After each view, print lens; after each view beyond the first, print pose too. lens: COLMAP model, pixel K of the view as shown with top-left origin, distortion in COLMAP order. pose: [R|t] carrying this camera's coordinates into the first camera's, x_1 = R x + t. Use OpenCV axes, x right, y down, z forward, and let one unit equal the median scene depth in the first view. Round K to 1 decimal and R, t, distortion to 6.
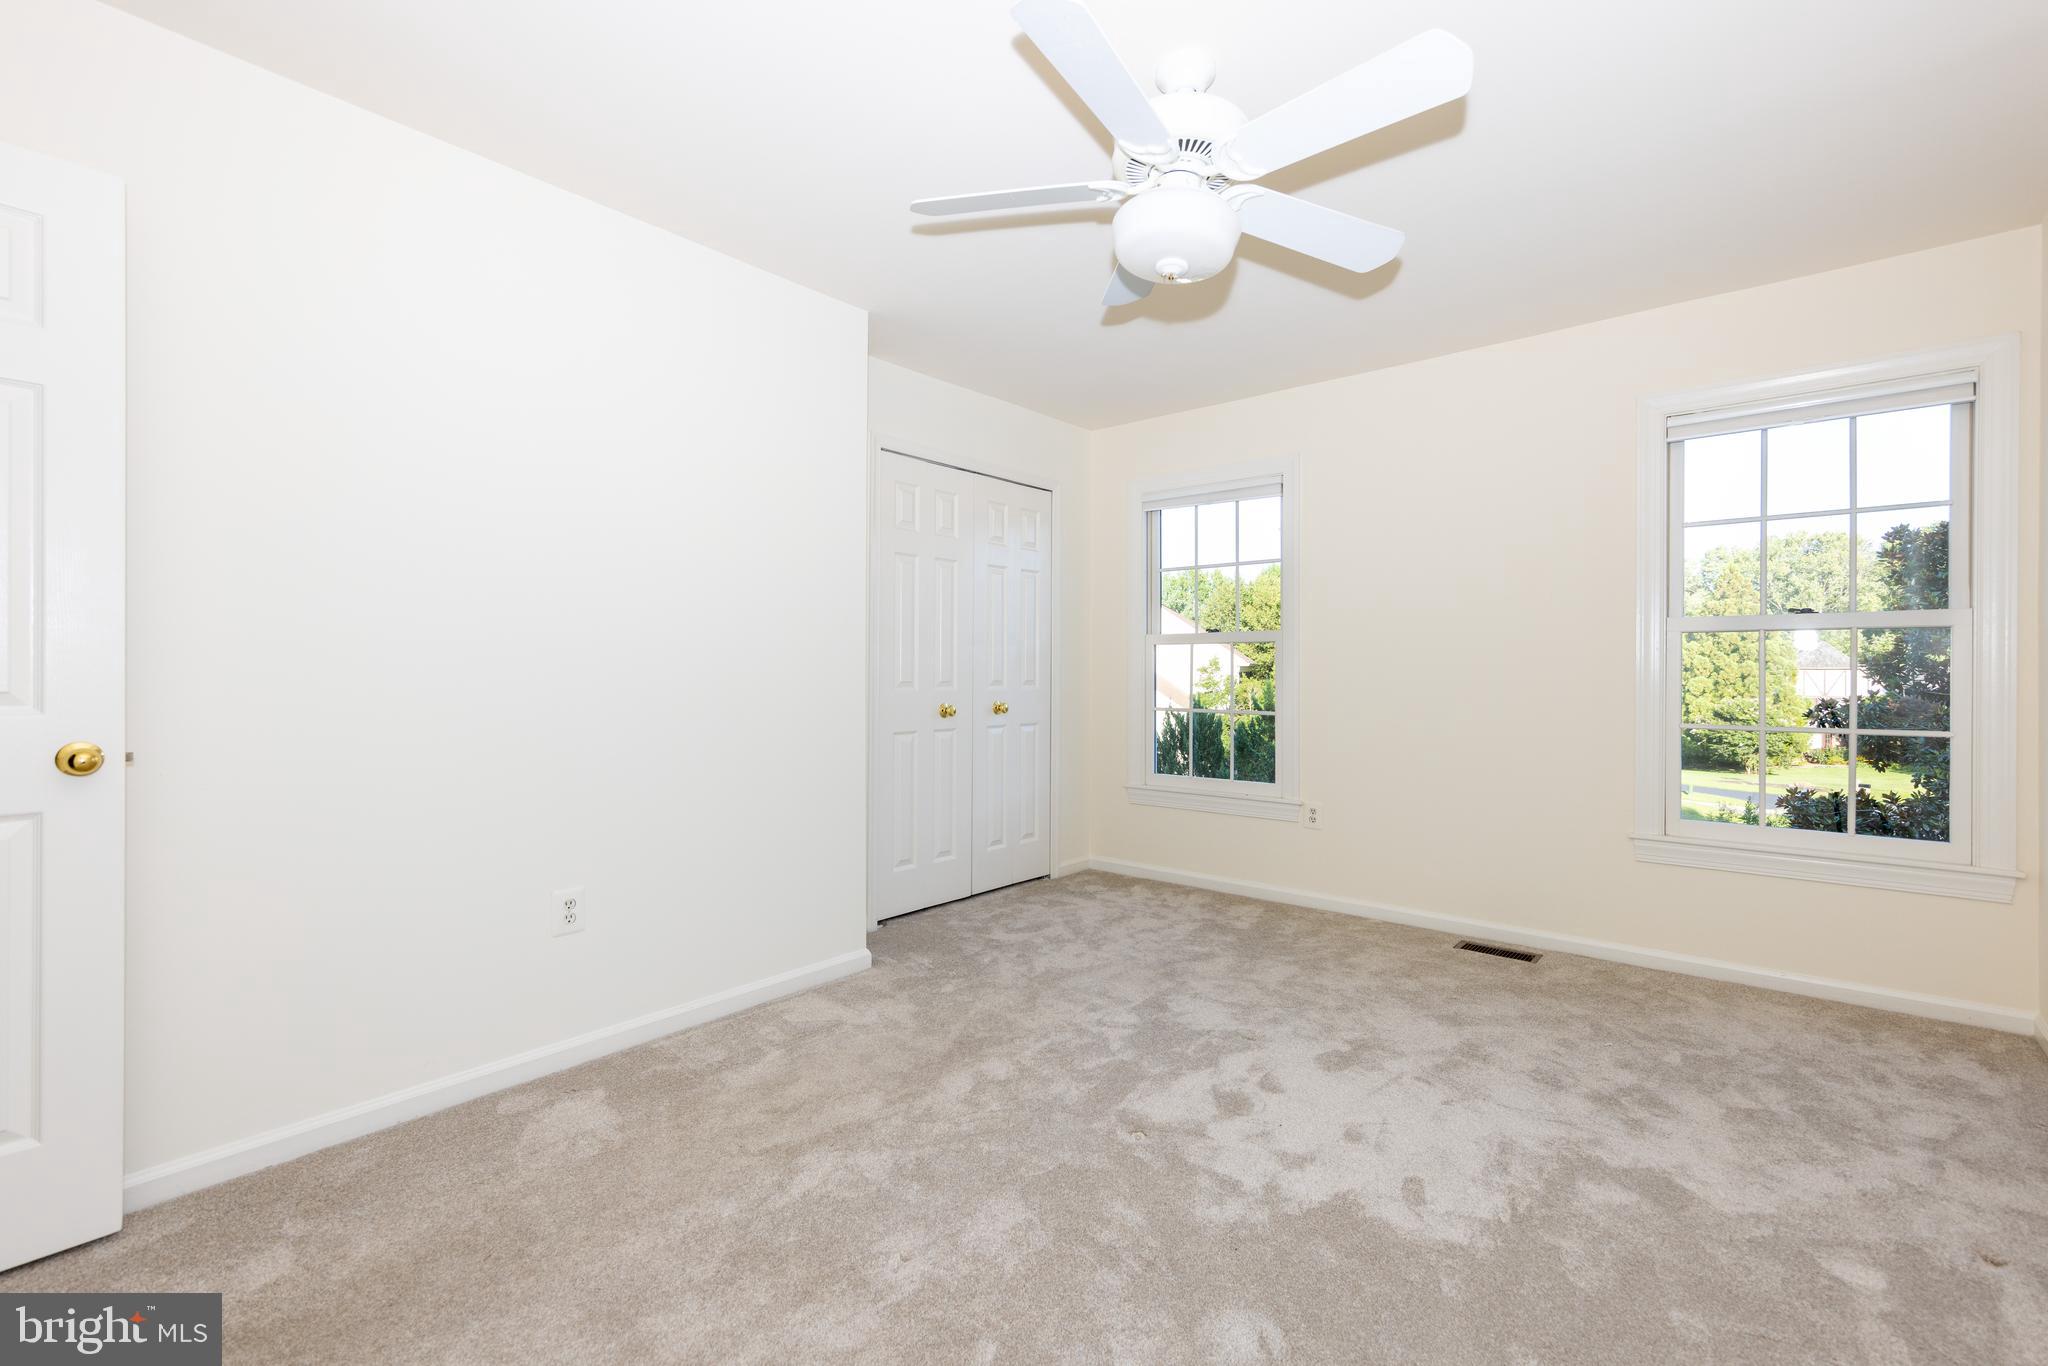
lens RADIAL K [[920.7, 0, 1033.6], [0, 920.7, 663.5], [0, 0, 1]] dist [0.000374, -0.000892]
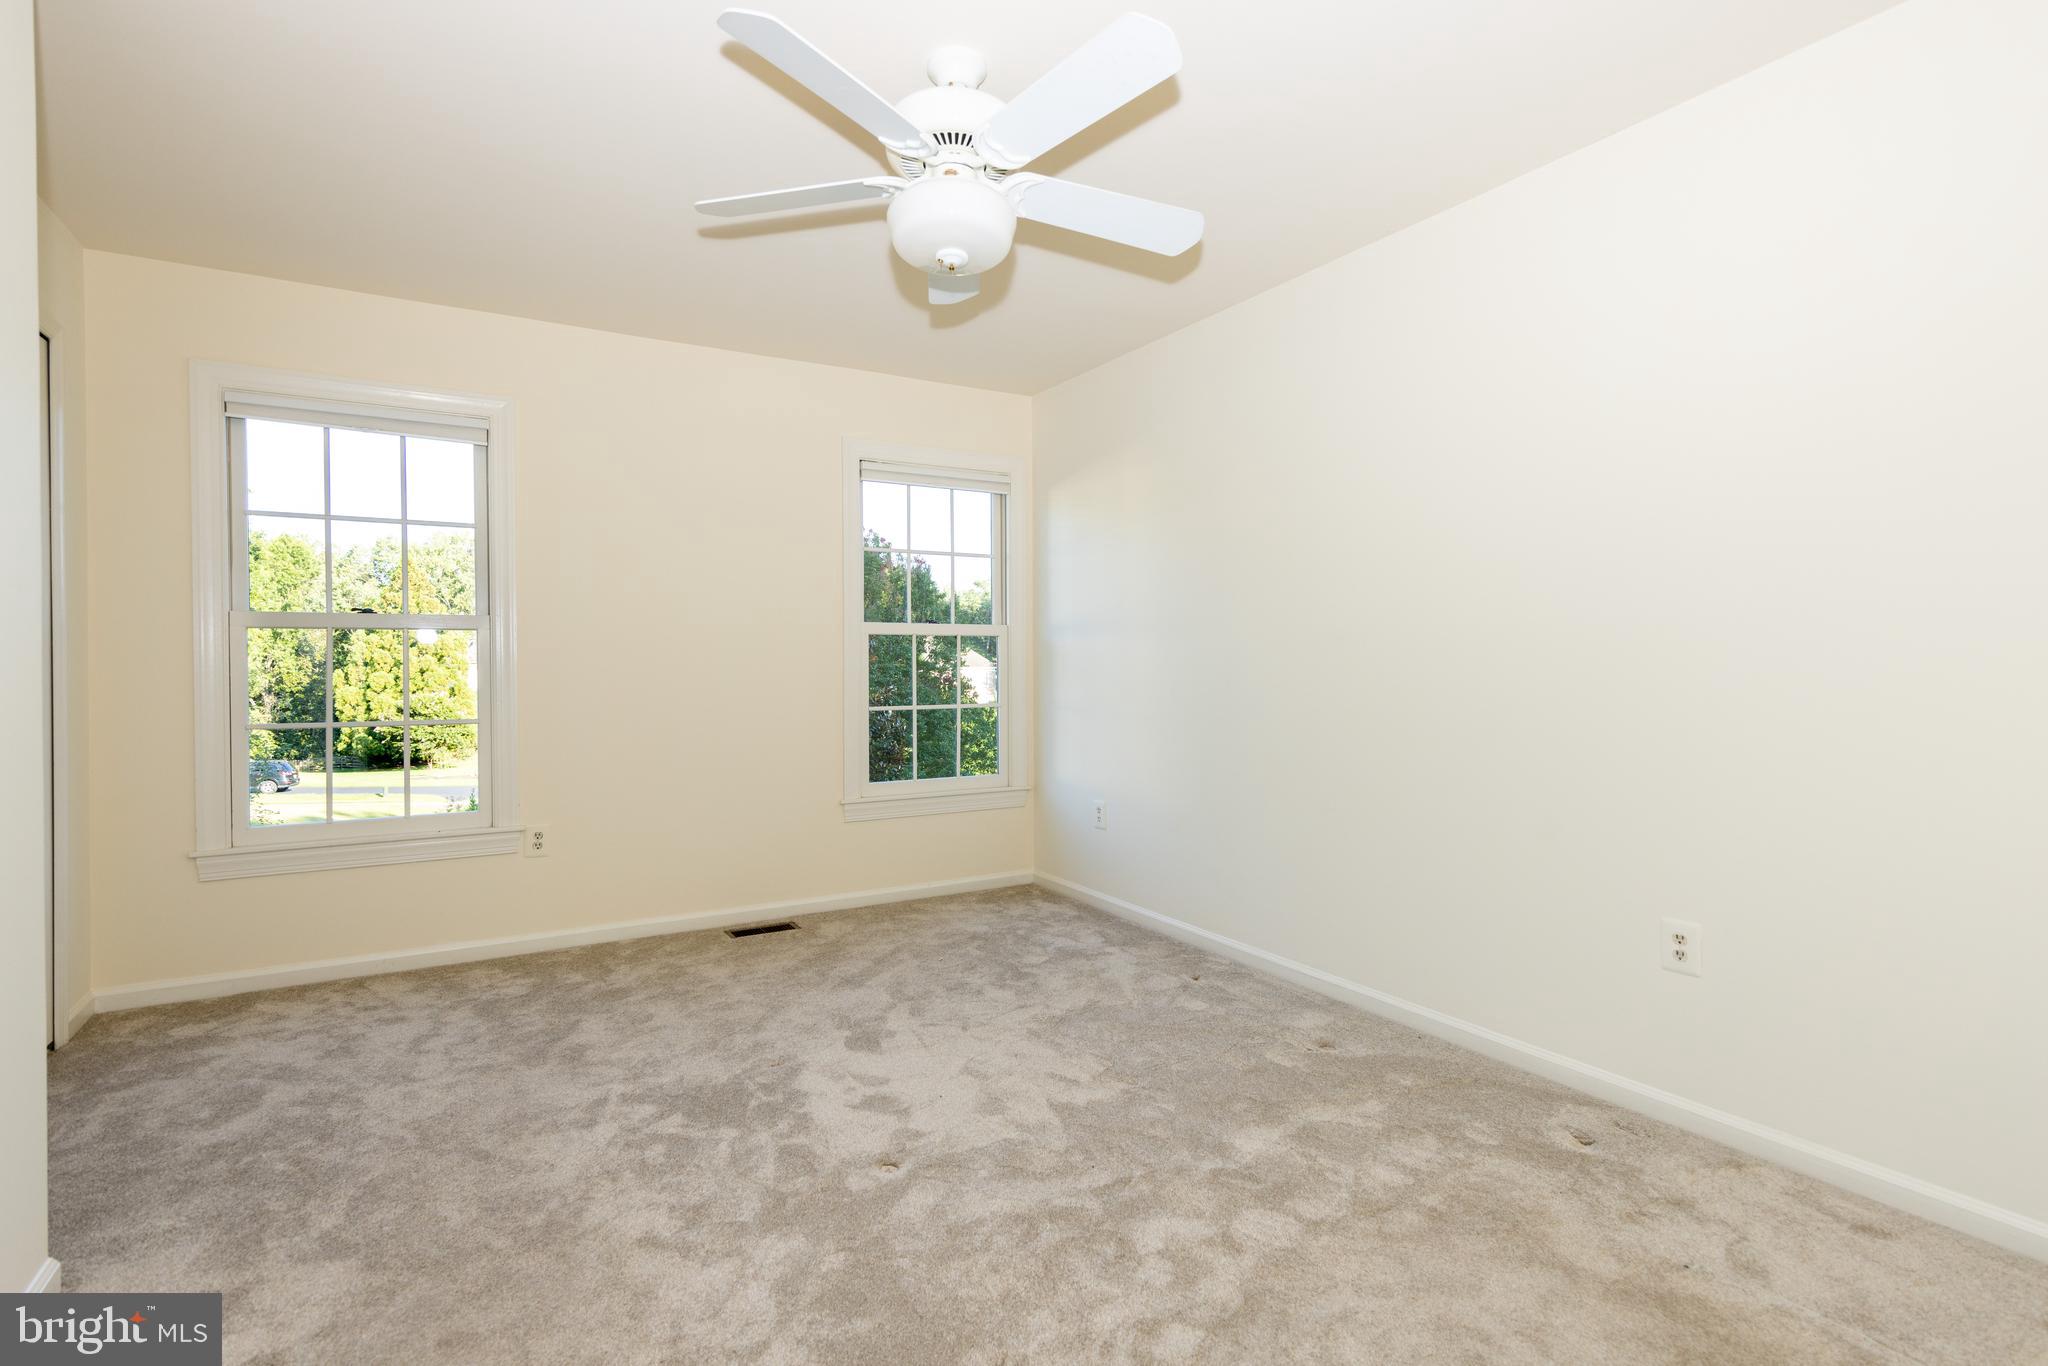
lens RADIAL K [[1071.3, 0, 969.7], [0, 1071.3, 638.5], [0, 0, 1]] dist [0.001990, 0.000334]
pose [[0.292954, 0.019597, 0.955926, -0.526807], [-0.002798, 0.999803, -0.019639, 0.000767], [-0.956122, 0.003078, 0.292951, 0.352501]]
